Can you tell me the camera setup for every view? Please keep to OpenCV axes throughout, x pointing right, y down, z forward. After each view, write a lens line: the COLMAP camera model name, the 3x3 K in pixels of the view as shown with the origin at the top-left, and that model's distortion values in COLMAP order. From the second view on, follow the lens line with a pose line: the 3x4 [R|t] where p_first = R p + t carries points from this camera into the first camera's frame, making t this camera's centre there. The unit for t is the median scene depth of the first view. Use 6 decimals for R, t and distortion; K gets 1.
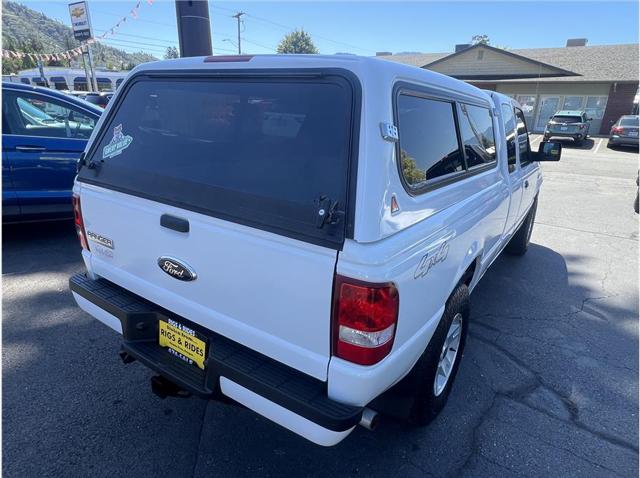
lens RADIAL K [[394.1, 0, 318.6], [0, 394.1, 244.1], [0, 0, 1]] dist [-0.007225, 0.003357]
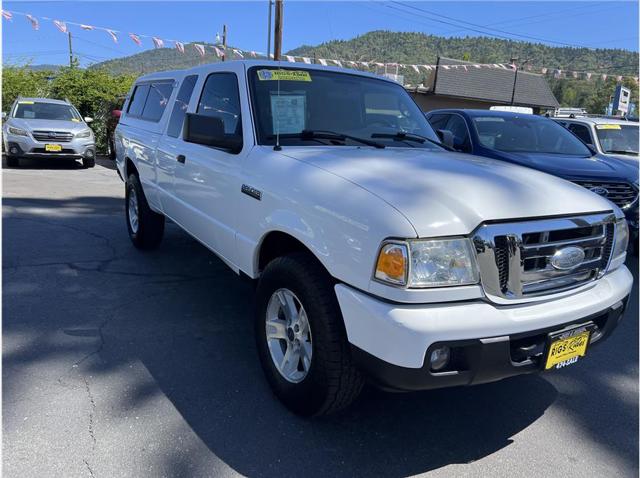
lens RADIAL K [[480.5, 0, 323.8], [0, 480.5, 240.7], [0, 0, 1]] dist [0.042468, -0.043018]
pose [[-0.391699, 0.152407, -0.907383, 2.324391], [-0.372332, 0.875576, 0.307793, -0.729561], [0.841392, 0.458410, -0.286216, 2.748689]]
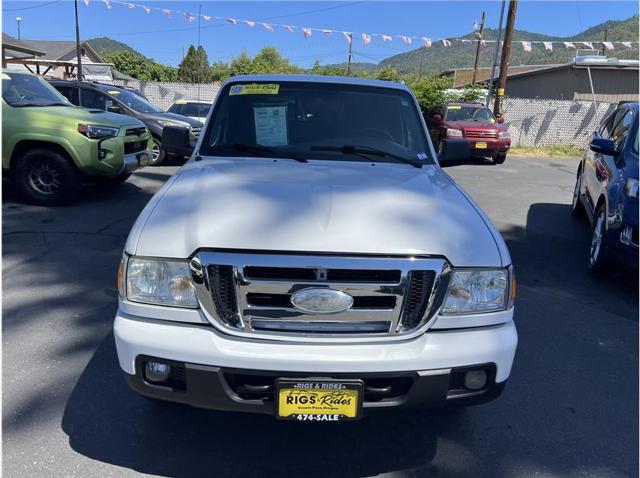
lens RADIAL K [[480.5, 0, 325.4], [0, 480.5, 232.5], [0, 0, 1]] dist [0.042468, -0.043018]
pose [[-0.806110, 0.083714, -0.585815, 1.702009], [-0.264451, 0.834635, 0.483168, -1.129277], [0.529389, 0.544405, -0.650669, 3.441589]]
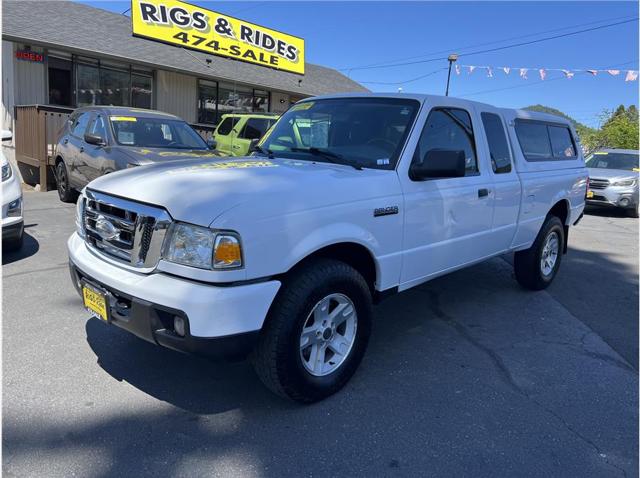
lens RADIAL K [[480.5, 0, 326.1], [0, 480.5, 238.2], [0, 0, 1]] dist [0.042468, -0.043018]
pose [[-0.980931, -0.120049, 0.152849, 0.401284], [-0.026536, 0.861795, 0.506563, -1.219571], [-0.192537, 0.492847, -0.848546, 3.903144]]
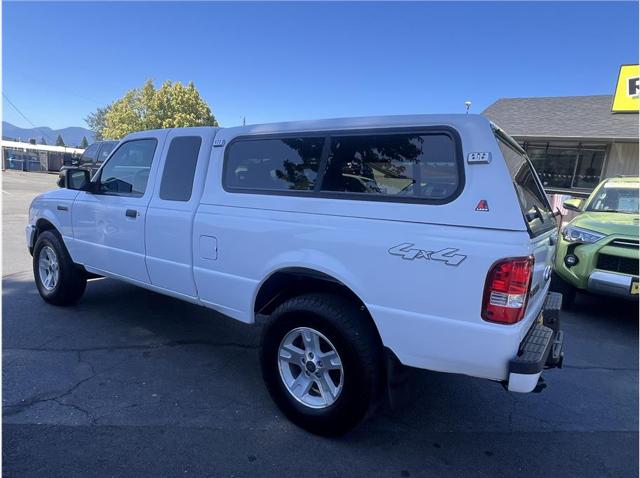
lens RADIAL K [[394.1, 0, 321.1], [0, 394.1, 240.6], [0, 0, 1]] dist [-0.007225, 0.003357]
pose [[0.016311, -0.169839, 0.985337, -1.426075], [0.262425, 0.951647, 0.159688, -0.402471], [-0.964815, 0.255972, 0.060092, 1.348423]]
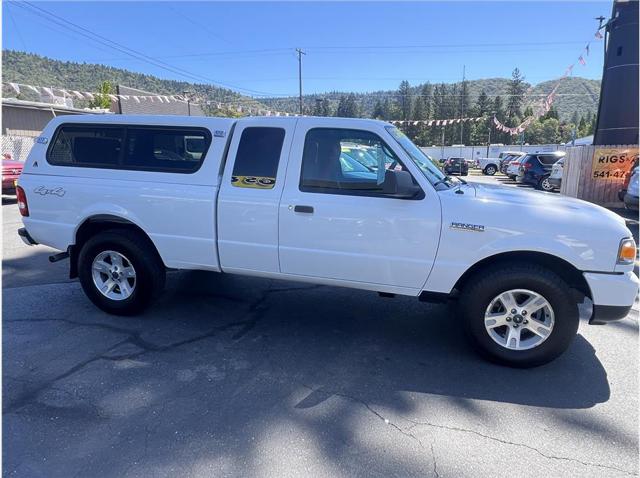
lens RADIAL K [[394.1, 0, 318.2], [0, 394.1, 242.0], [0, 0, 1]] dist [-0.007225, 0.003357]
pose [[0.355682, 0.170543, -0.918916, 2.312082], [-0.317485, 0.946790, 0.052828, -0.232650], [0.879030, 0.272952, 0.390901, 1.161465]]
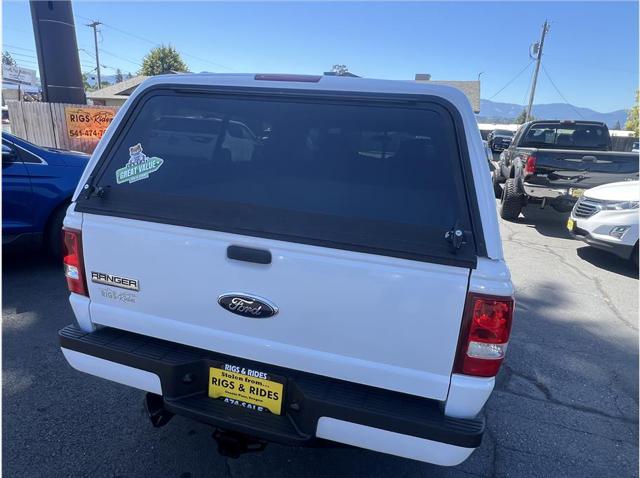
lens RADIAL K [[394.1, 0, 319.8], [0, 394.1, 240.7], [0, 0, 1]] dist [-0.007225, 0.003357]
pose [[0.950288, -0.061666, 0.305204, -0.373240], [0.078085, 0.996067, -0.041874, -0.026629], [-0.301421, 0.063624, 0.951366, 0.075076]]
